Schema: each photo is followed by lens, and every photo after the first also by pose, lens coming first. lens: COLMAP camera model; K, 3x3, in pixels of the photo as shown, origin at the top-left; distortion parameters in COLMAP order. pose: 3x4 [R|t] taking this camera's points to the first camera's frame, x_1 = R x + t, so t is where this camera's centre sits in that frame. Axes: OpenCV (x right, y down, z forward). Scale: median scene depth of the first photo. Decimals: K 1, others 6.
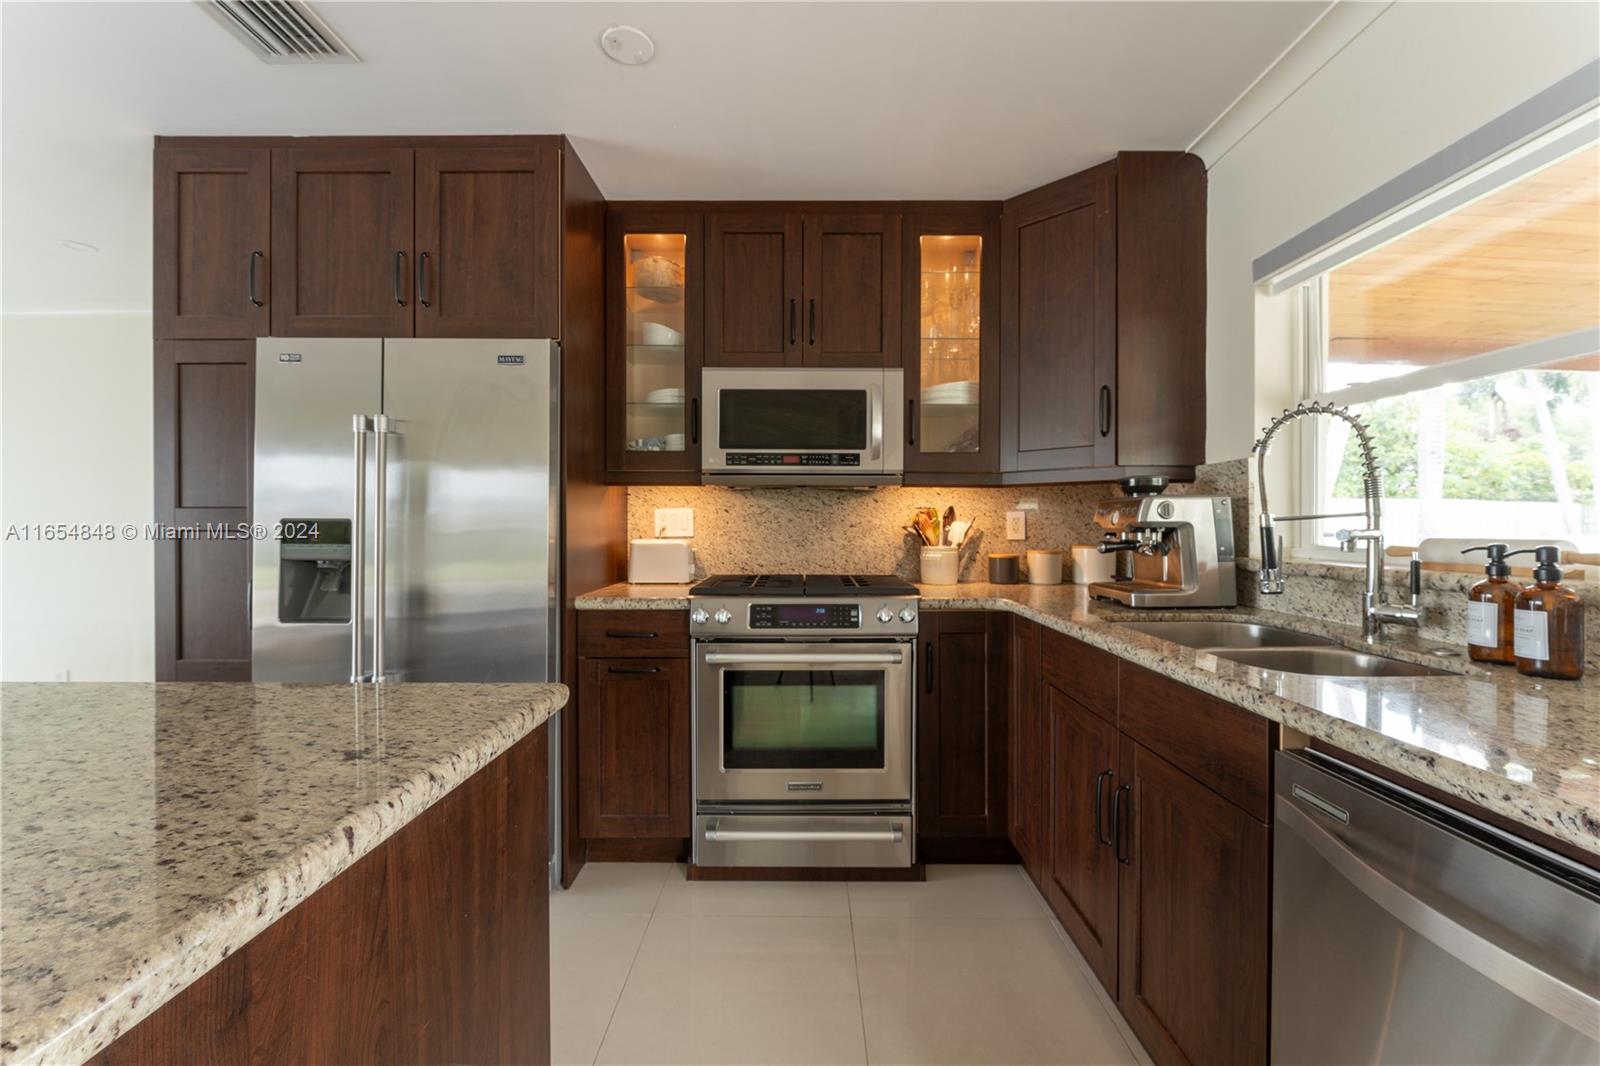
lens RADIAL K [[637.8, 0, 800.0], [0, 637.8, 533.0], [0, 0, 1]] dist [-0.007127, -0.000070]
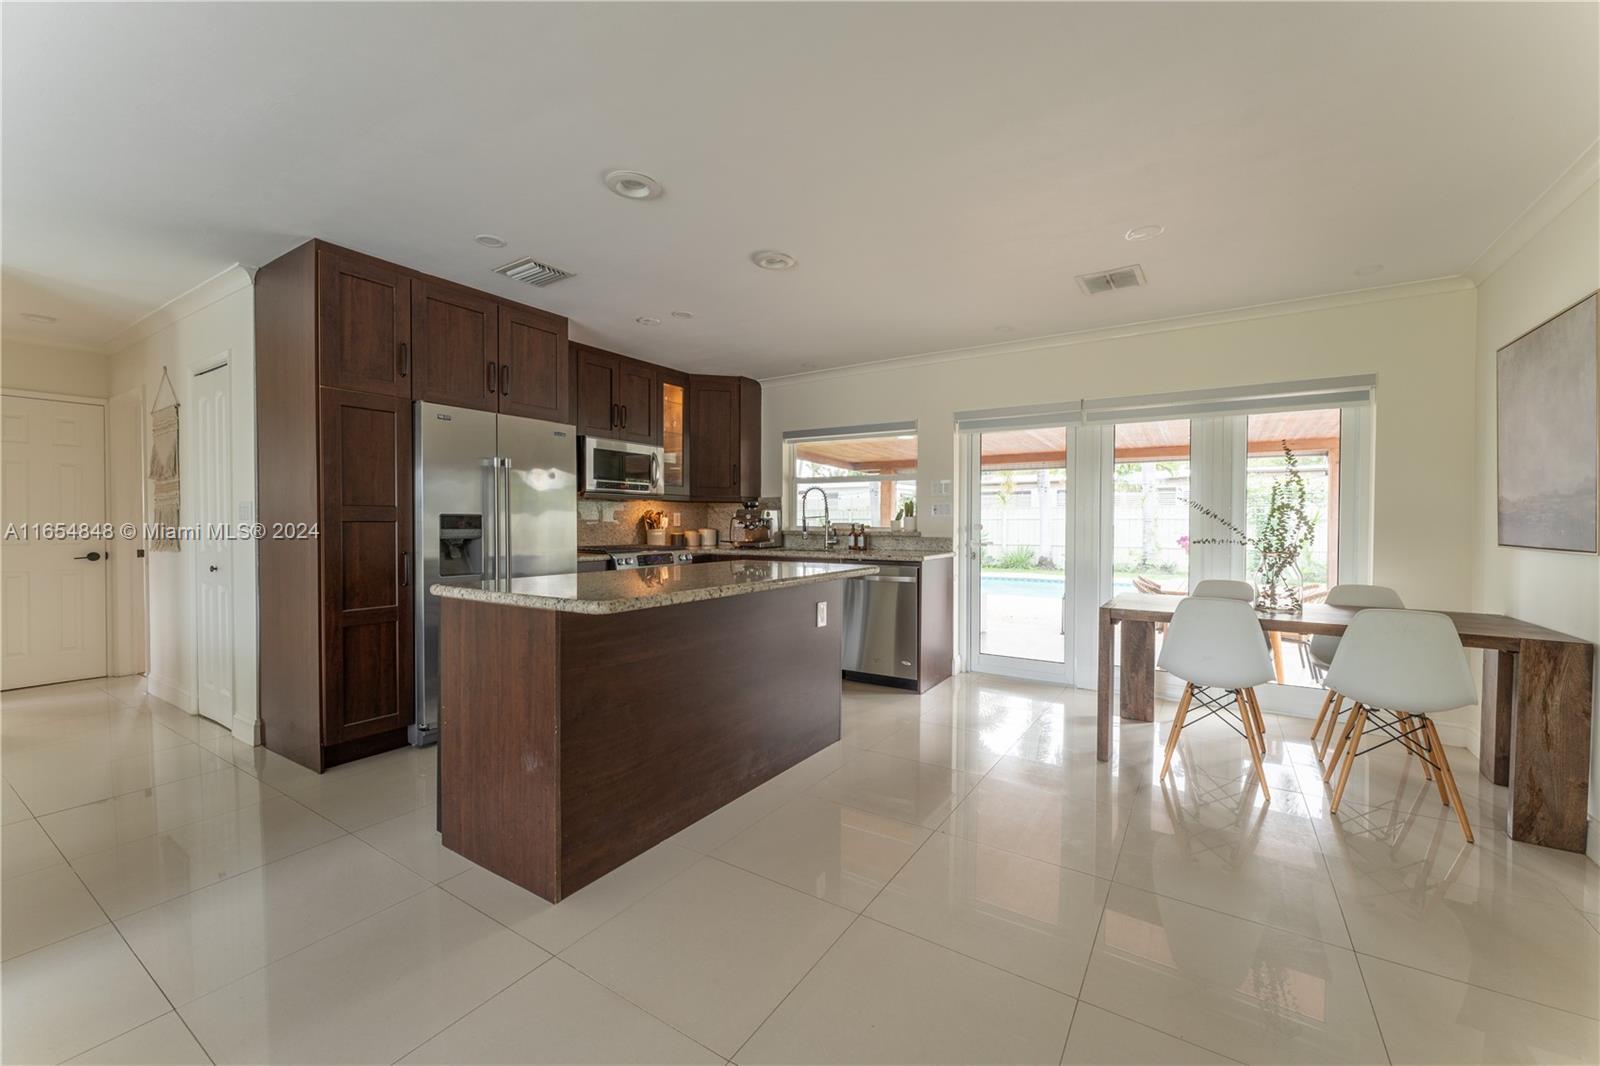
lens RADIAL K [[629.9, 0, 800.0], [0, 629.9, 533.0], [0, 0, 1]] dist [-0.000391, 0.000022]
pose [[0.552438, -0.015113, 0.833417, -1.668934], [0.007993, 0.999886, 0.012834, 0.013437], [-0.833516, -0.000428, 0.552496, -0.690594]]
